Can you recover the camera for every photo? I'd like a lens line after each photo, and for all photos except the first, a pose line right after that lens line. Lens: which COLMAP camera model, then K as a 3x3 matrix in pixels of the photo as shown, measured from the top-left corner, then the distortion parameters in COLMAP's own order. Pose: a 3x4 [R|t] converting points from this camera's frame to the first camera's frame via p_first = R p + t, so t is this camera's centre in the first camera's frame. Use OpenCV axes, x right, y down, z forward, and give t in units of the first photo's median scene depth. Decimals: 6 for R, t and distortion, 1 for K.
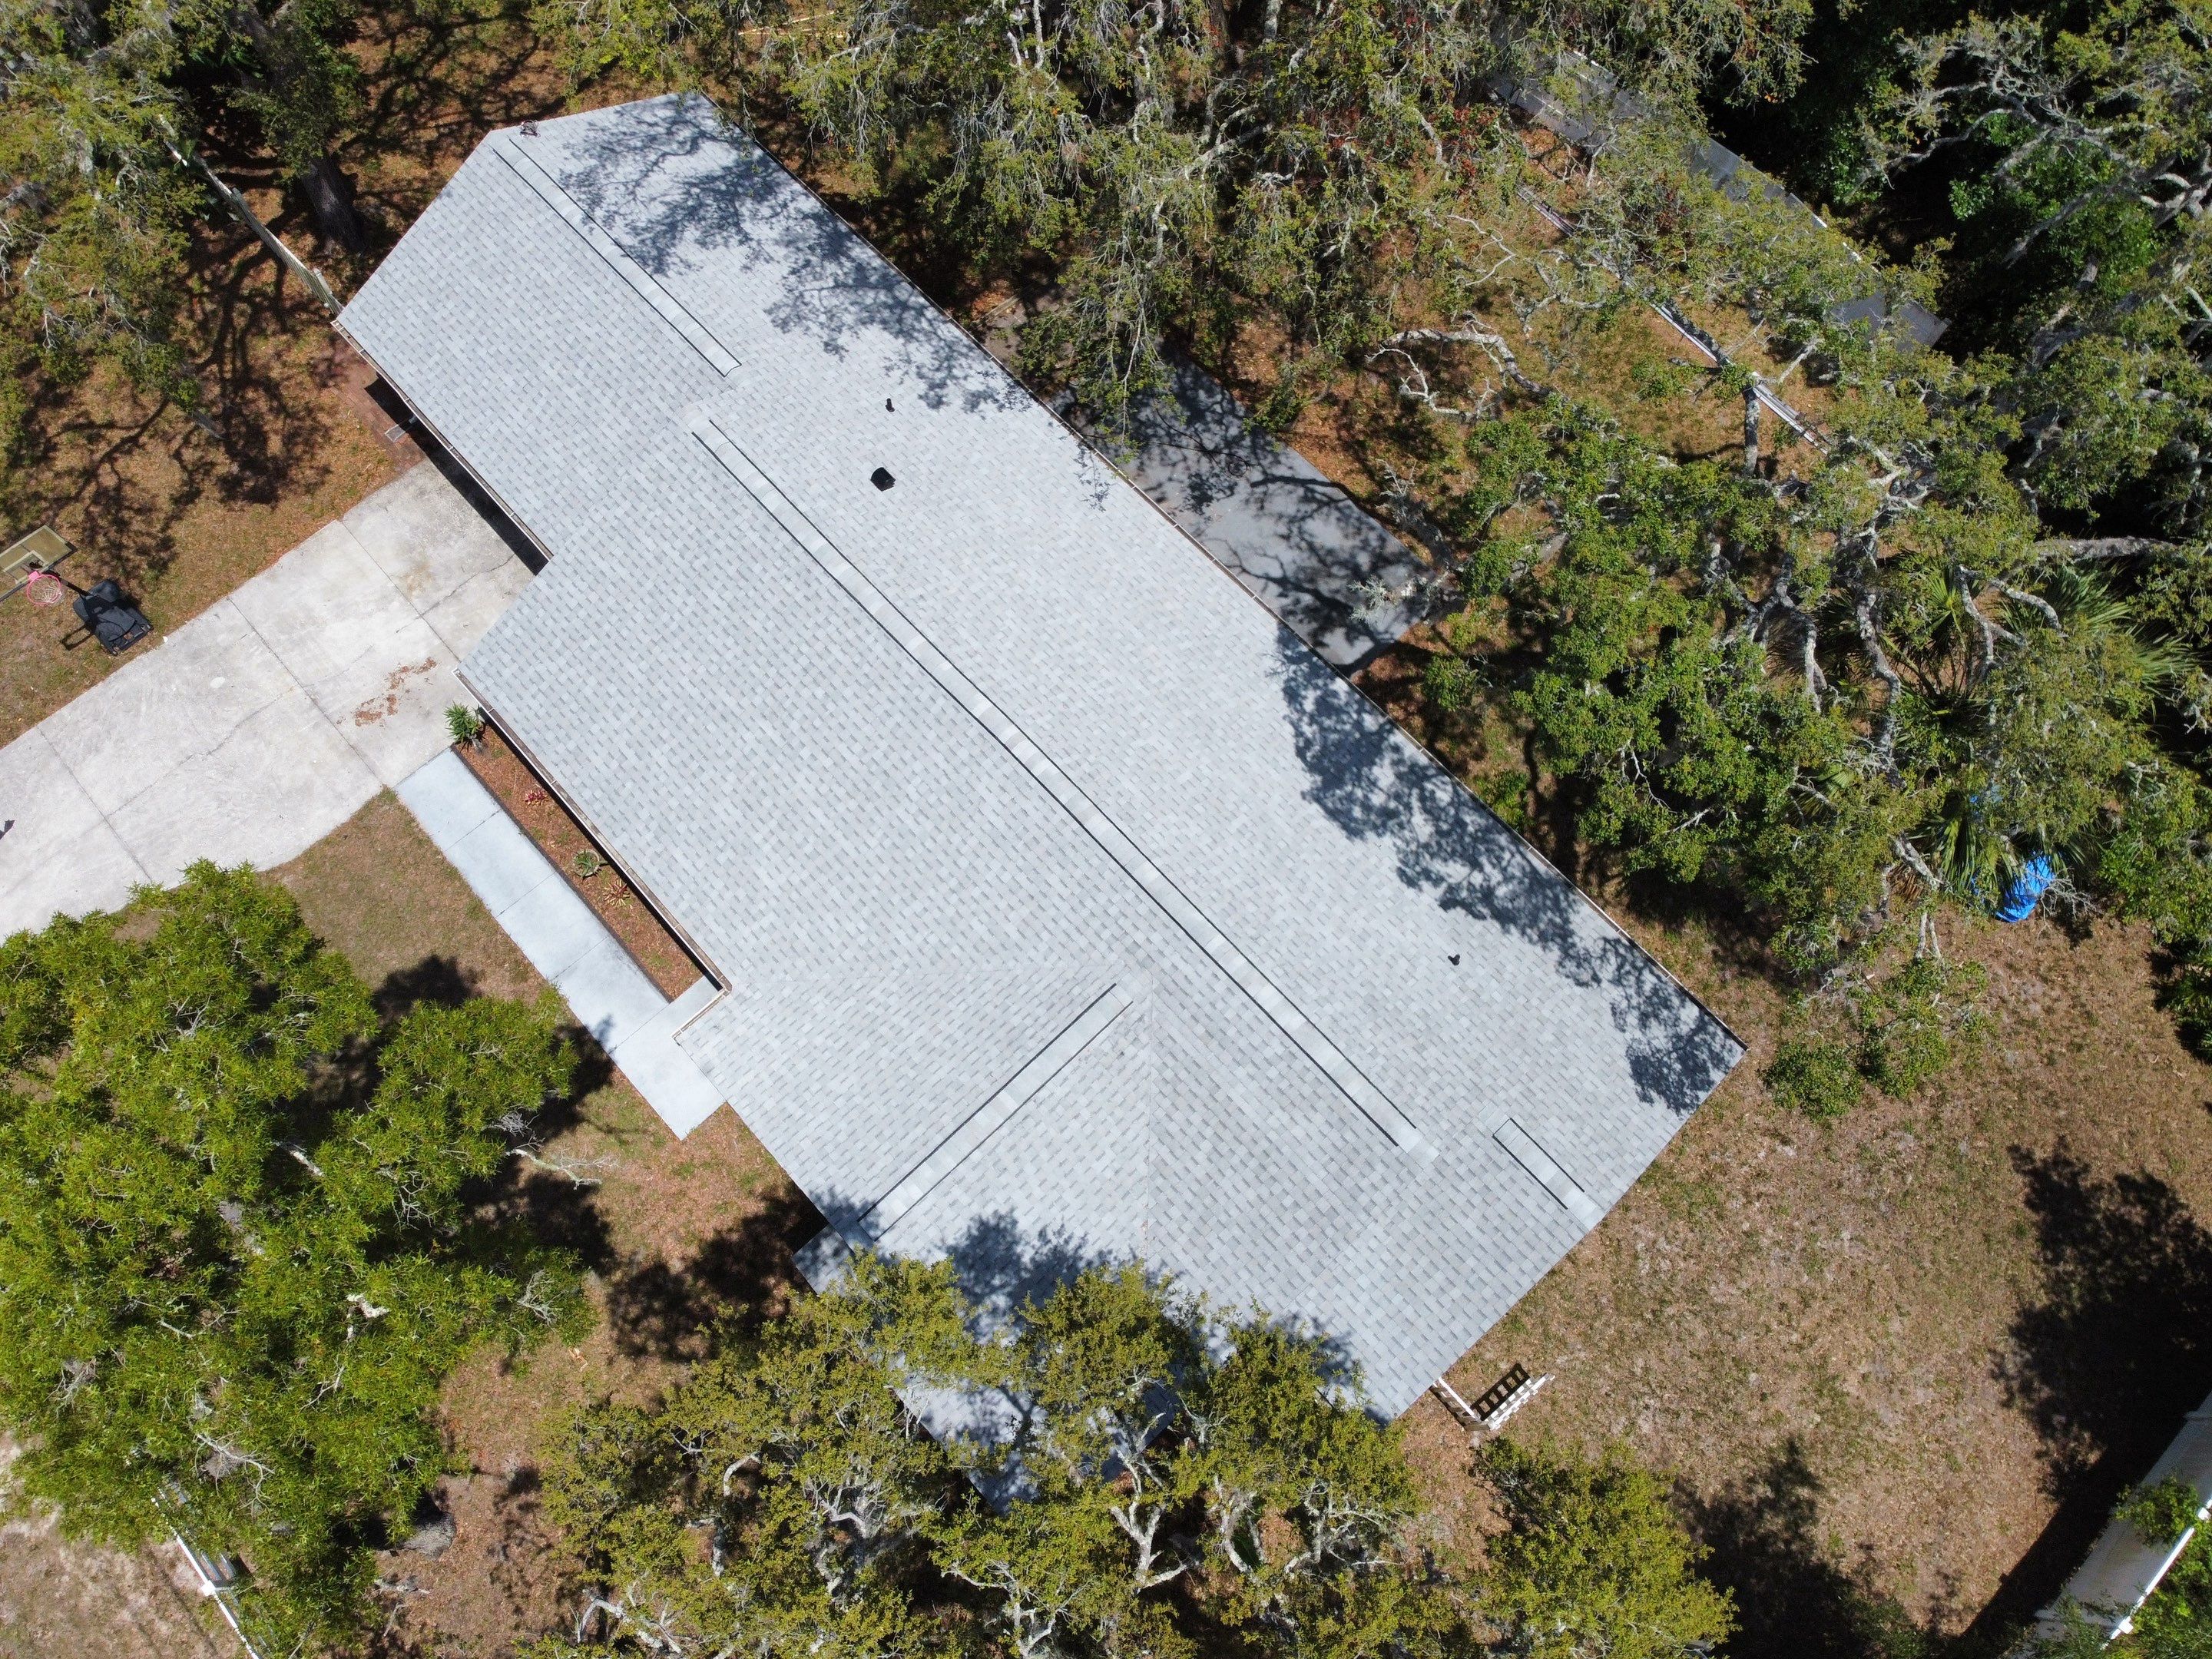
lens RADIAL K [[1616.8, 0, 1082.2], [0, 1616.8, 815.2], [0, 0, 1]] dist [0.001982, -0.000530]
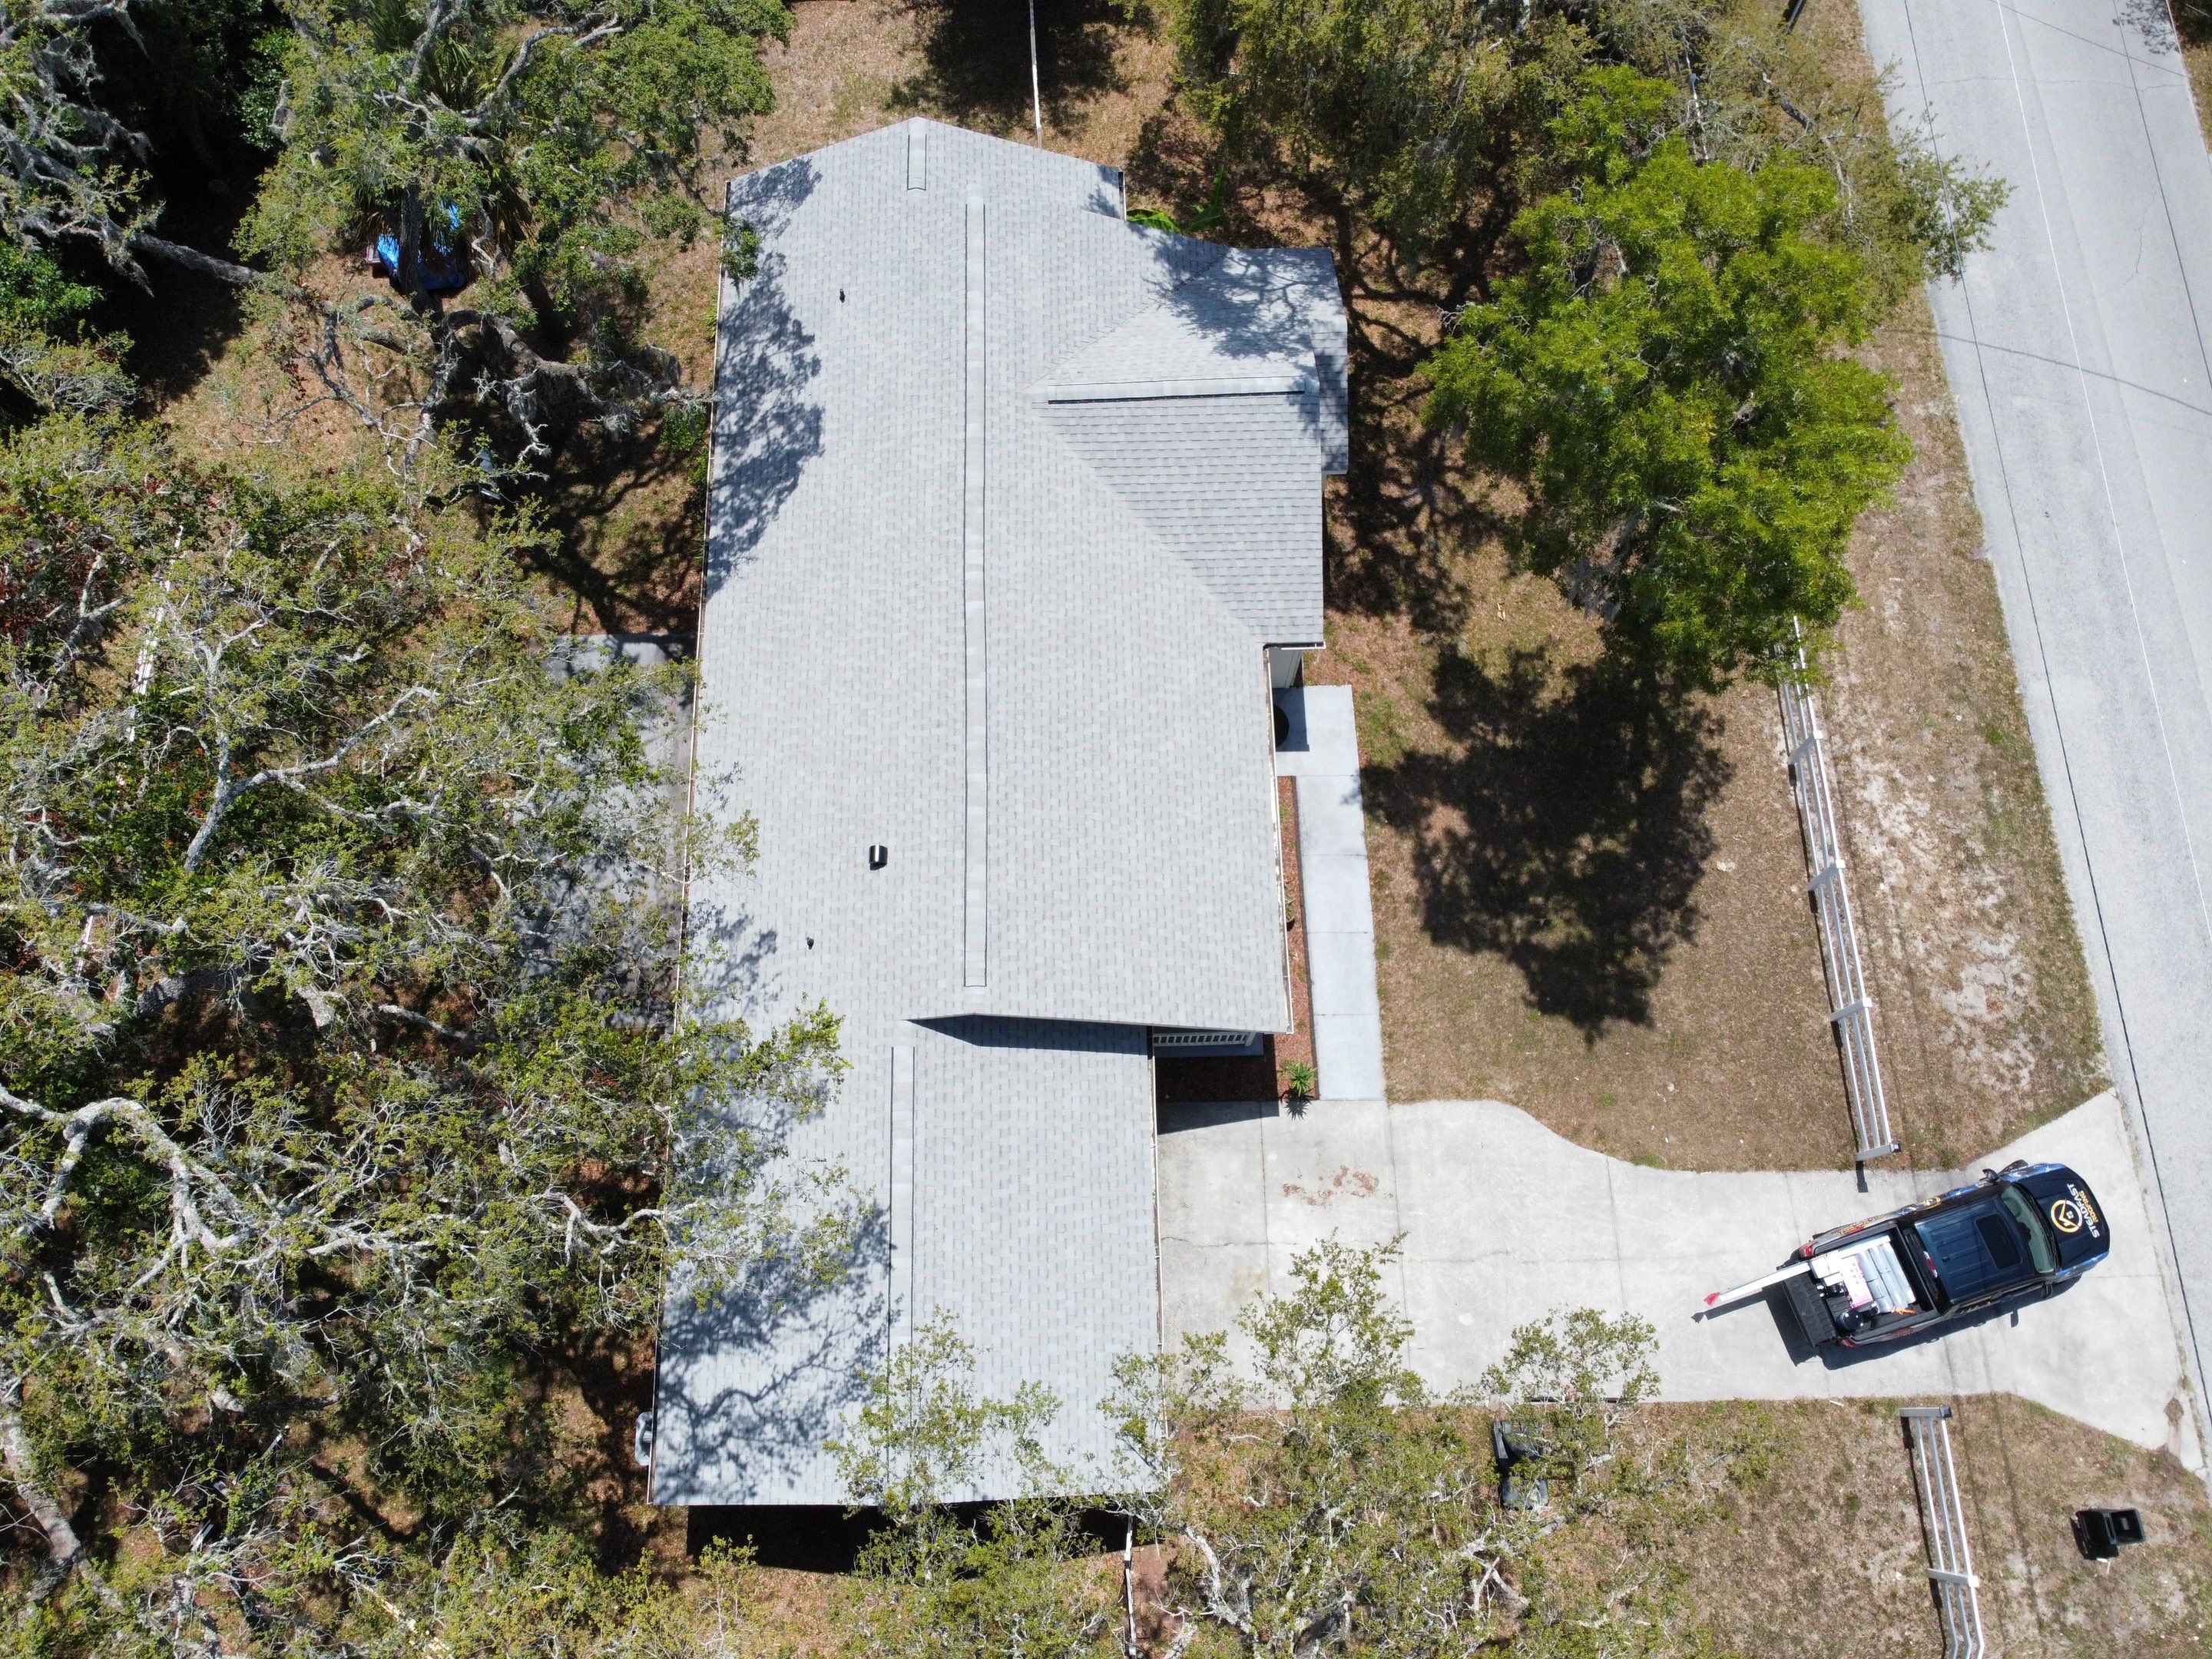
lens RADIAL K [[1616.8, 0, 1052.2], [0, 1616.8, 814.4], [0, 0, 1]] dist [0.001982, -0.000530]
pose [[-0.746256, -0.626240, 0.225667, -0.428248], [0.622438, -0.536311, 0.570037, -0.722680], [-0.235952, 0.565857, 0.790020, 0.123926]]
